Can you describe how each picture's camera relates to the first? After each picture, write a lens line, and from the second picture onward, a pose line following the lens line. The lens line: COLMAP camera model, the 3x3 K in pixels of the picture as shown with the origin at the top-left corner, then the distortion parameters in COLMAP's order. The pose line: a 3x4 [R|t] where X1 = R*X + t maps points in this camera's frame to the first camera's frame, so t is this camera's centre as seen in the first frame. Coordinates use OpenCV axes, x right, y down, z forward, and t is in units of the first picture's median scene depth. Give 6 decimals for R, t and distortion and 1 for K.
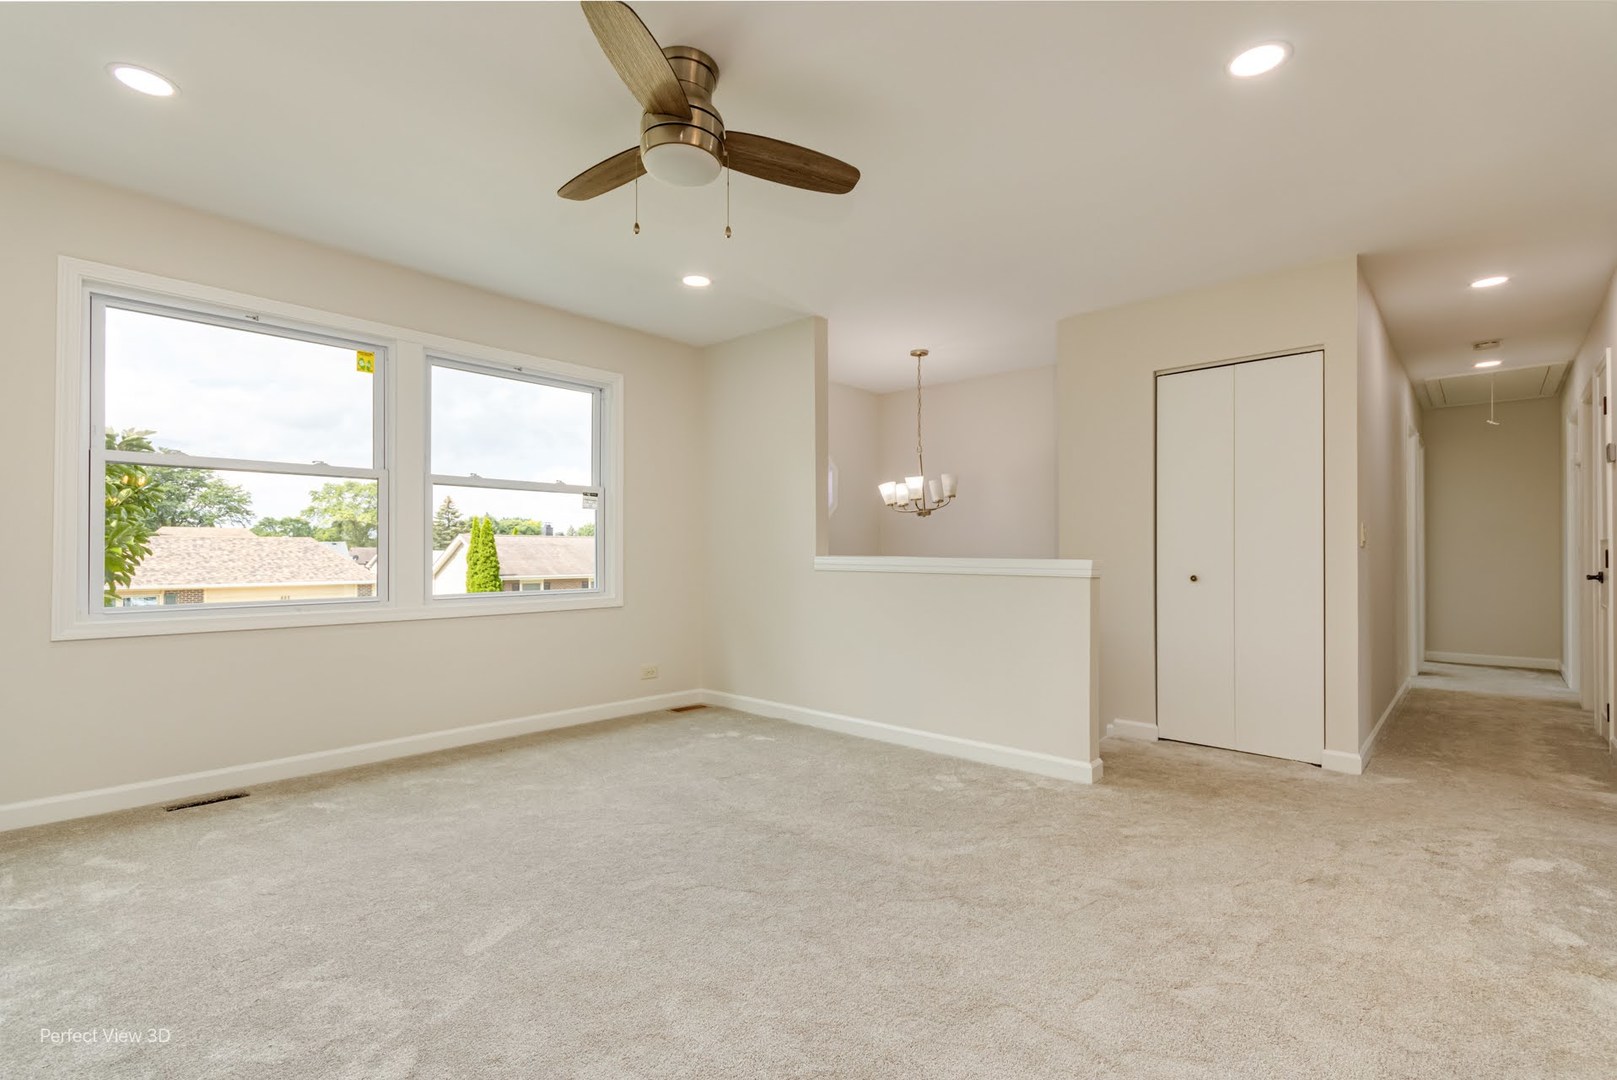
lens RADIAL K [[758.4, 0, 813.7], [0, 758.4, 550.2], [0, 0, 1]] dist [0.002591, 0.000626]
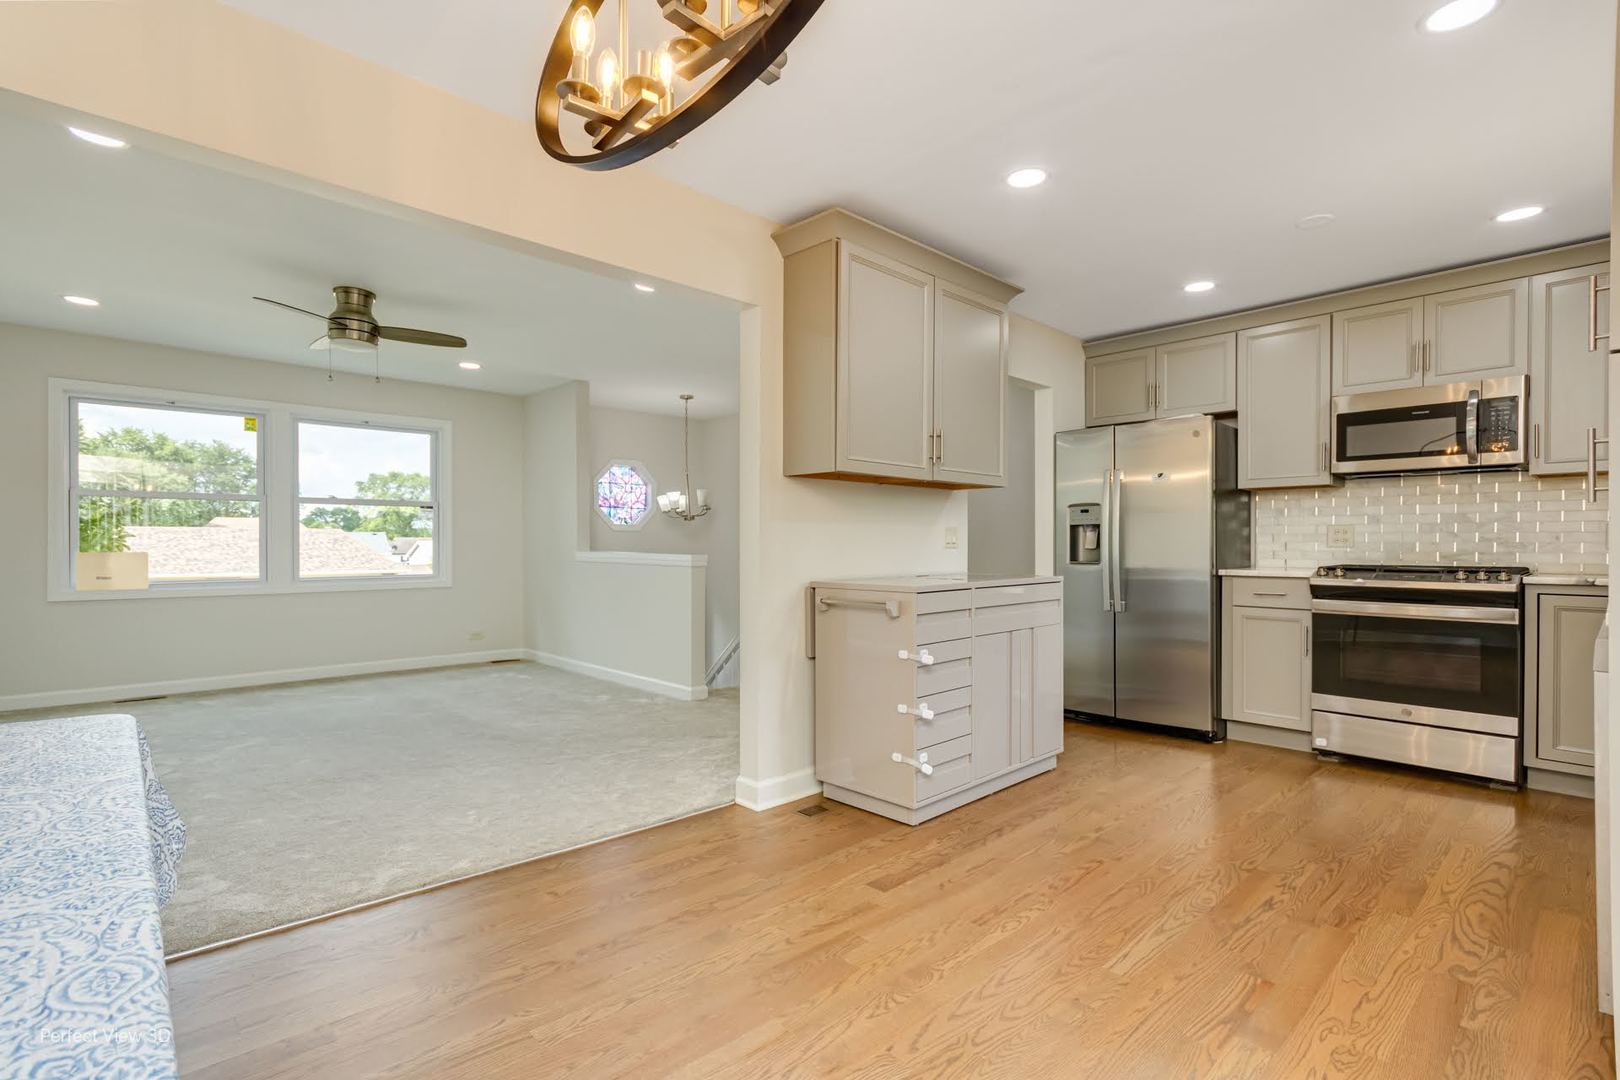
lens RADIAL K [[759.8, 0, 800.1], [0, 759.8, 539.8], [0, 0, 1]] dist [0.002591, 0.000626]
pose [[0.998683, 0.001224, -0.051294, 0.527604], [-0.001320, 0.999997, -0.001827, -0.012365], [0.051292, 0.001892, 0.998682, -0.422648]]
